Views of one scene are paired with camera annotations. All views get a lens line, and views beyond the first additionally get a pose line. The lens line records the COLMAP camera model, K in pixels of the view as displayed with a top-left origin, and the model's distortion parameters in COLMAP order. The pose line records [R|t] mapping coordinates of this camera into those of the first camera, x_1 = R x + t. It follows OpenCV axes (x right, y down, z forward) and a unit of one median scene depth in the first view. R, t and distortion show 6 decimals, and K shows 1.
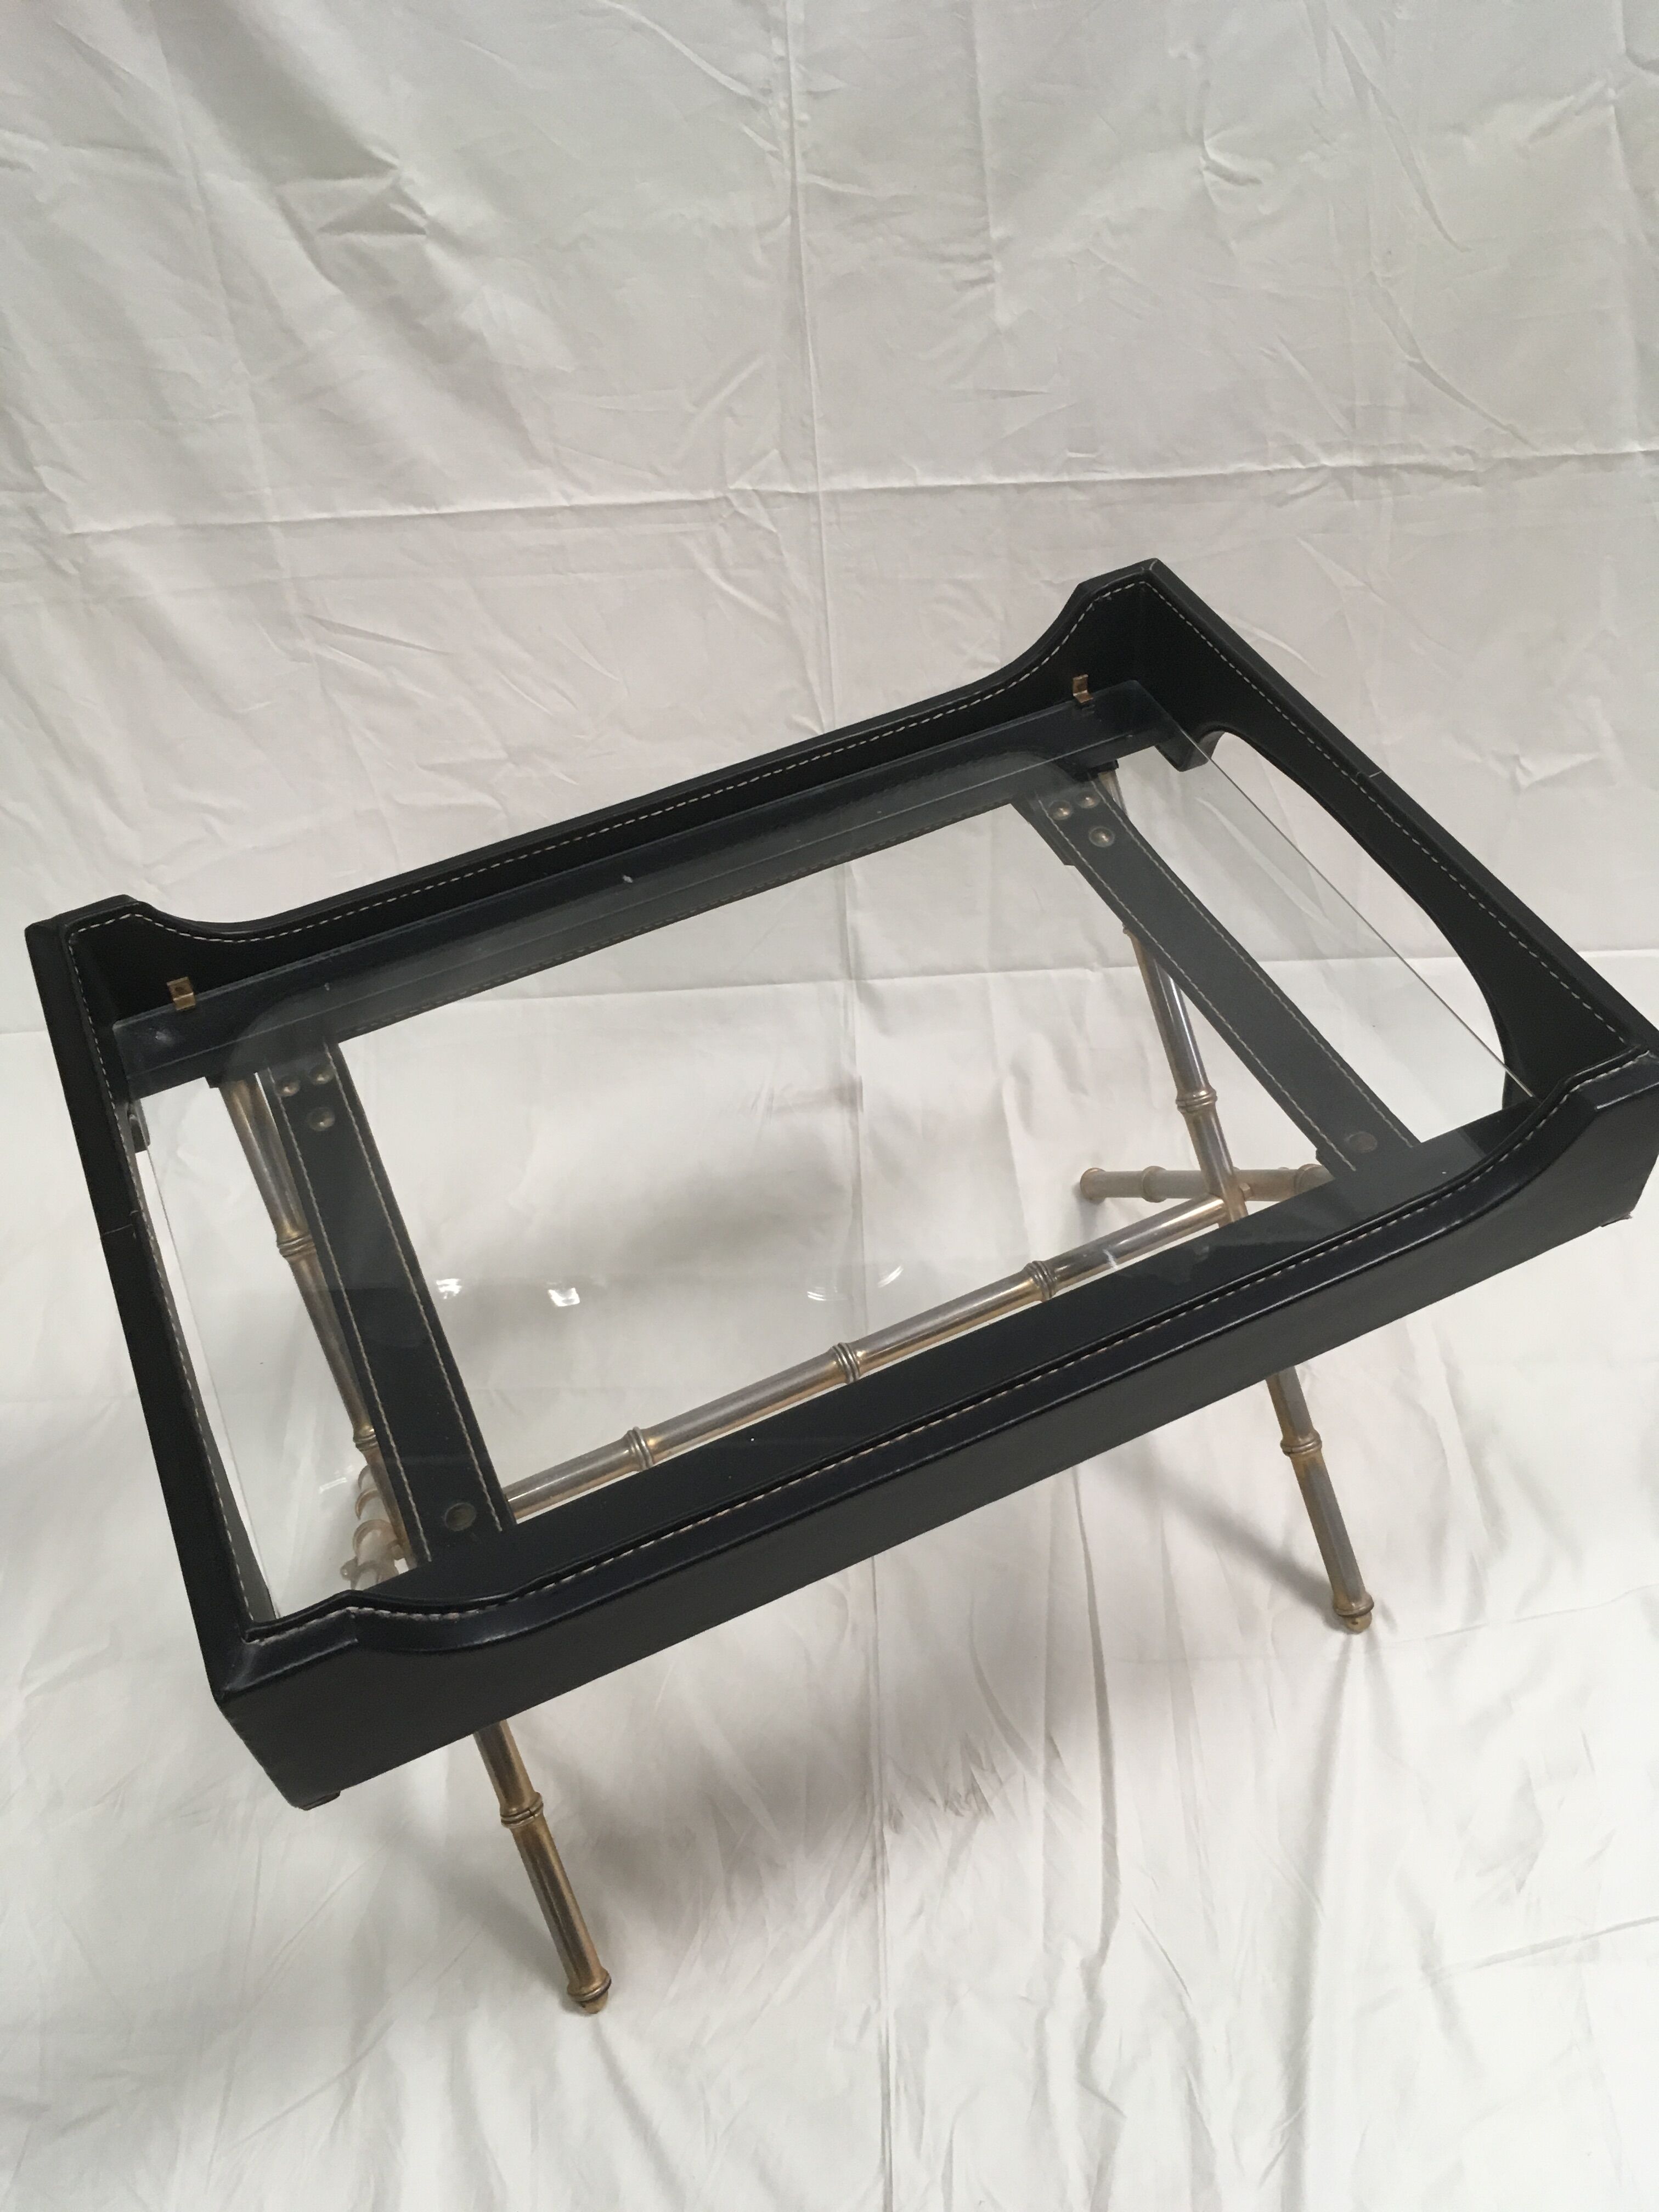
lens RADIAL K [[1916.1, 0, 816.3], [0, 1916.1, 1100.8], [0, 0, 1]] dist [0.090541, -0.088044]
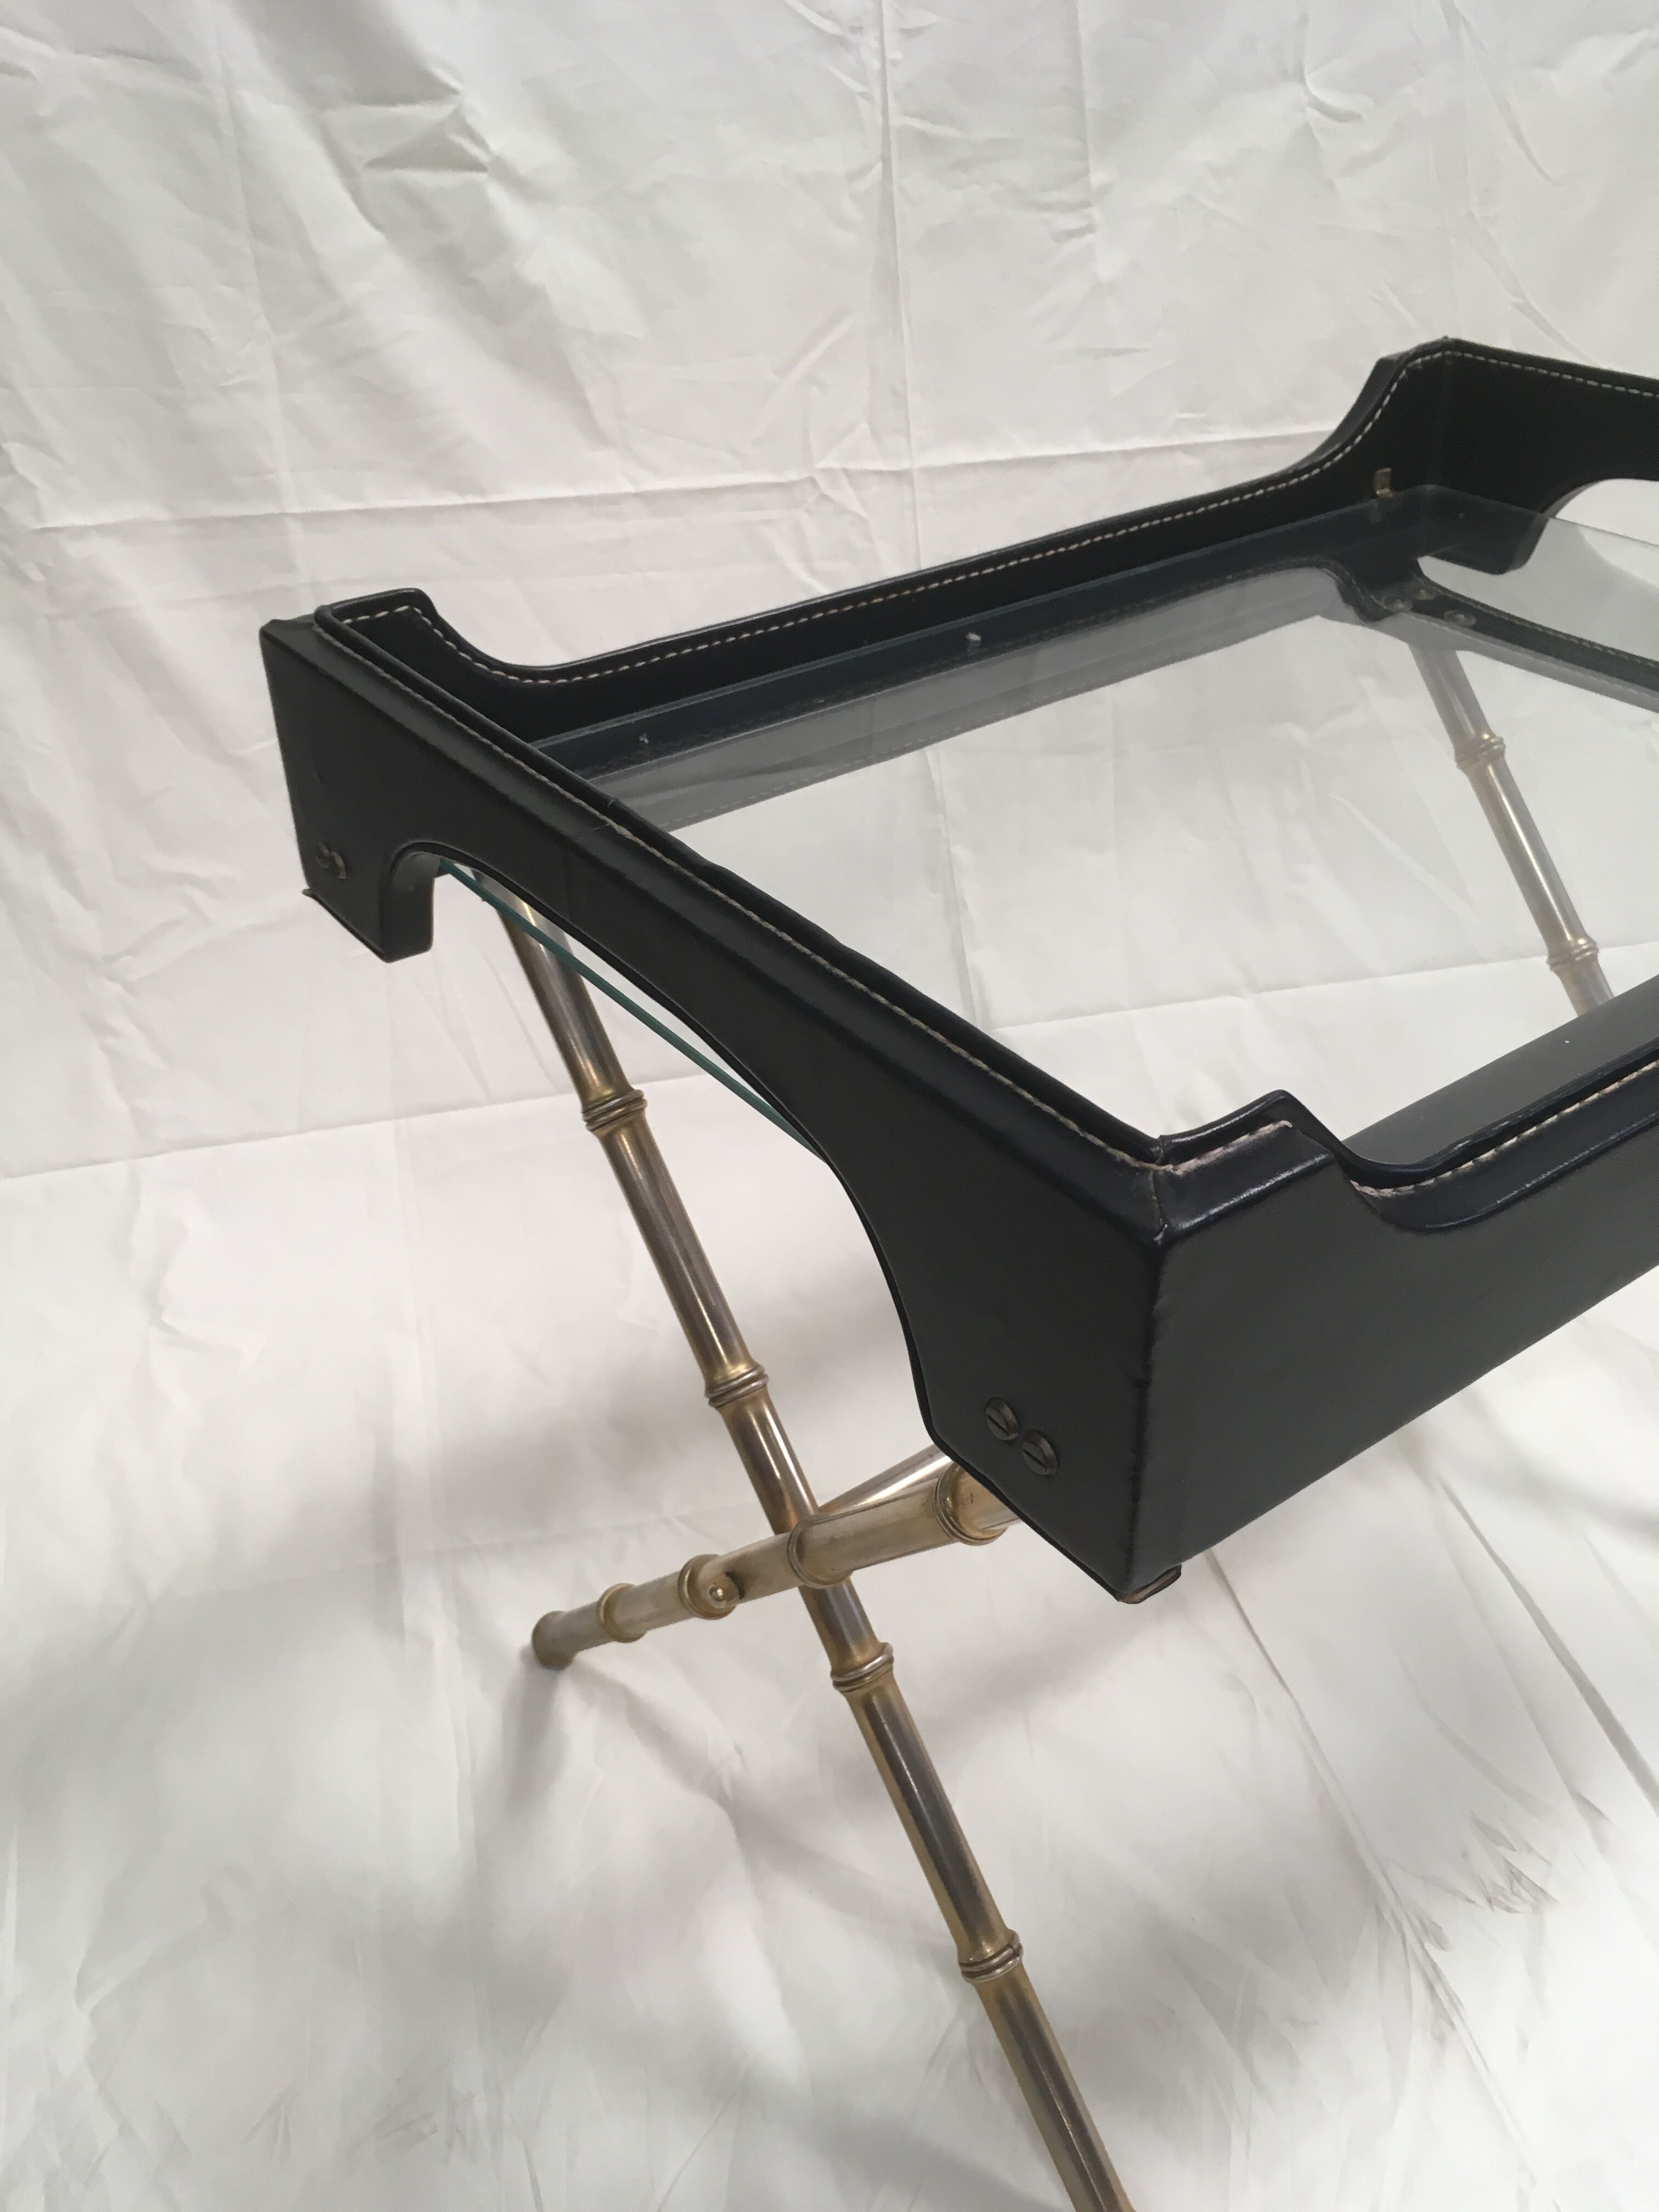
lens RADIAL K [[1934.7, 0, 825.7], [0, 1934.7, 1098.9], [0, 0, 1]] dist [0.064046, -0.056824]
pose [[0.973833, -0.082813, 0.211638, -0.263859], [0.137072, 0.956823, -0.256323, 0.200972], [-0.181273, 0.278625, 0.943137, 0.238429]]
